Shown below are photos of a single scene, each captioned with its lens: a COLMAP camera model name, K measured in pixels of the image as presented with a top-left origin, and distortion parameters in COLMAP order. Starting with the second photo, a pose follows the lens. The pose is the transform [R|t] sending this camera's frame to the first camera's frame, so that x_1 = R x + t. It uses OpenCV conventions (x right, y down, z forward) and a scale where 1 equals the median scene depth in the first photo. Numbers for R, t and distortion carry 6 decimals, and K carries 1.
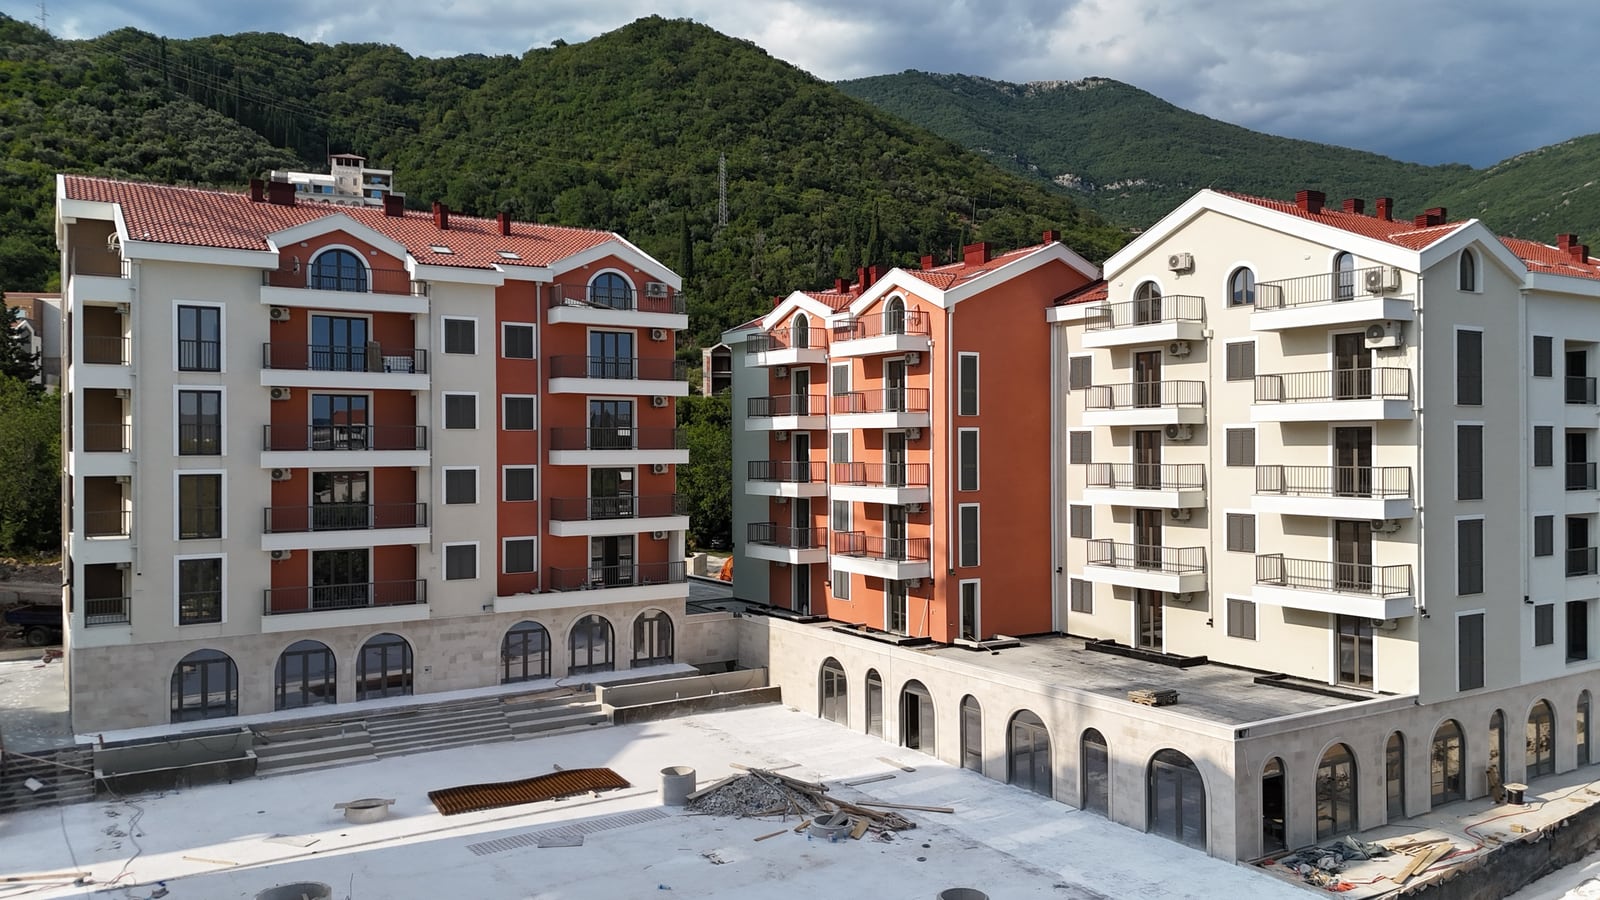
lens RADIAL K [[1185.9, 0, 800.0], [0, 1185.9, 450.0], [0, 0, 1]] dist [0.084996, -0.098302]
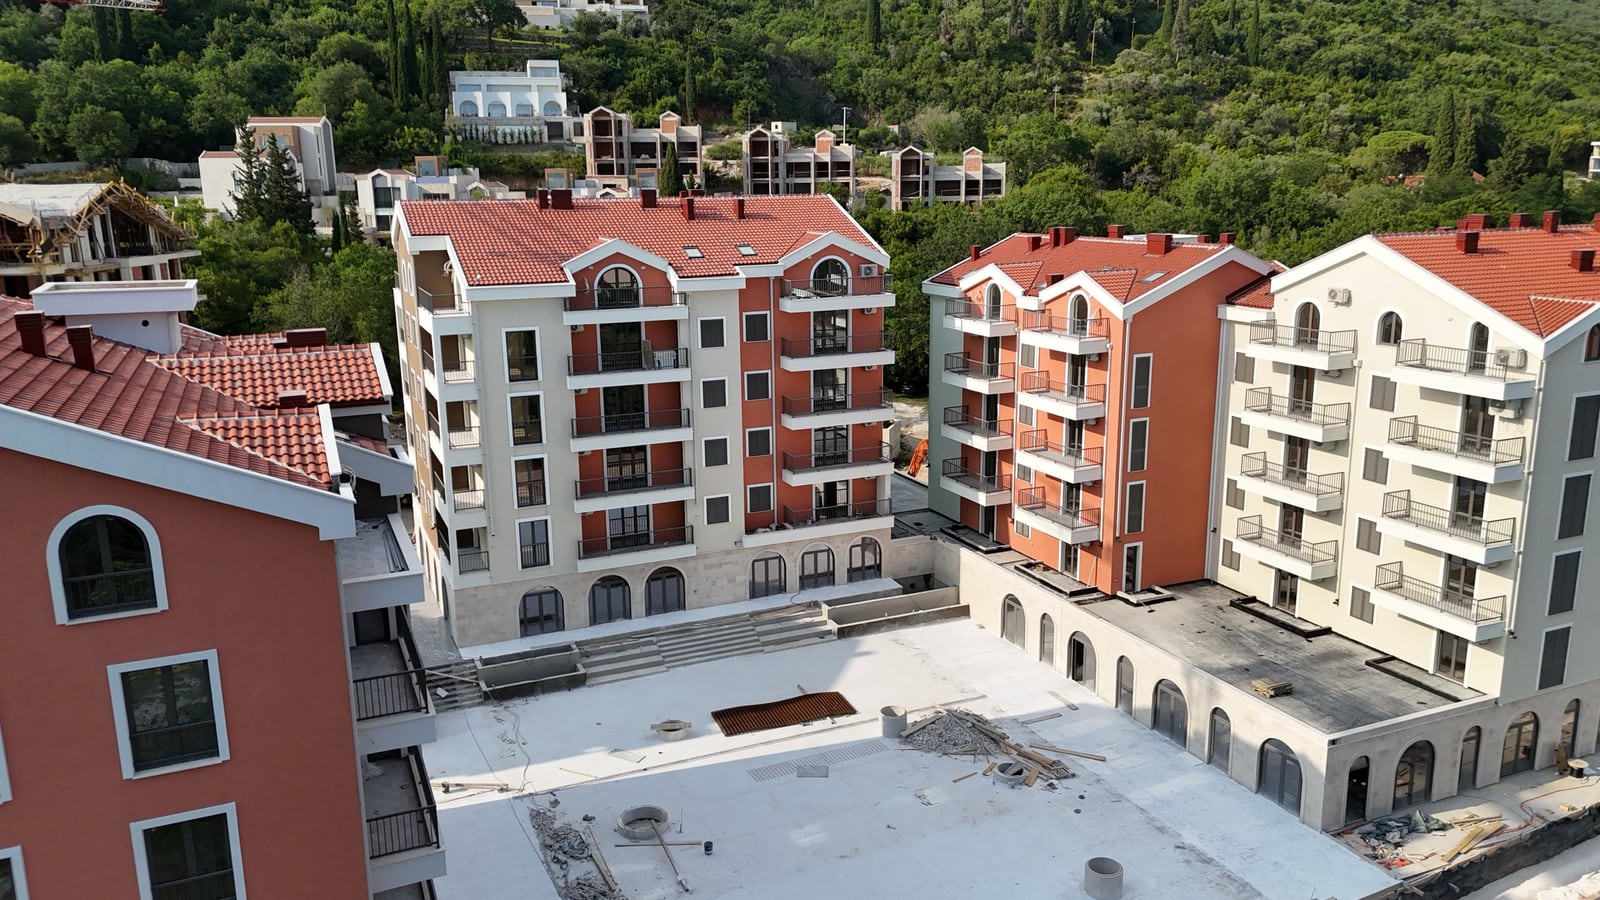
lens RADIAL K [[1185.9, 0, 800.0], [0, 1185.9, 450.0], [0, 0, 1]] dist [0.084996, -0.098302]
pose [[0.988733, 0.025091, -0.147575, -0.014586], [0.008419, 0.974972, 0.222167, -0.268423], [0.149456, -0.220906, 0.963776, -0.199801]]
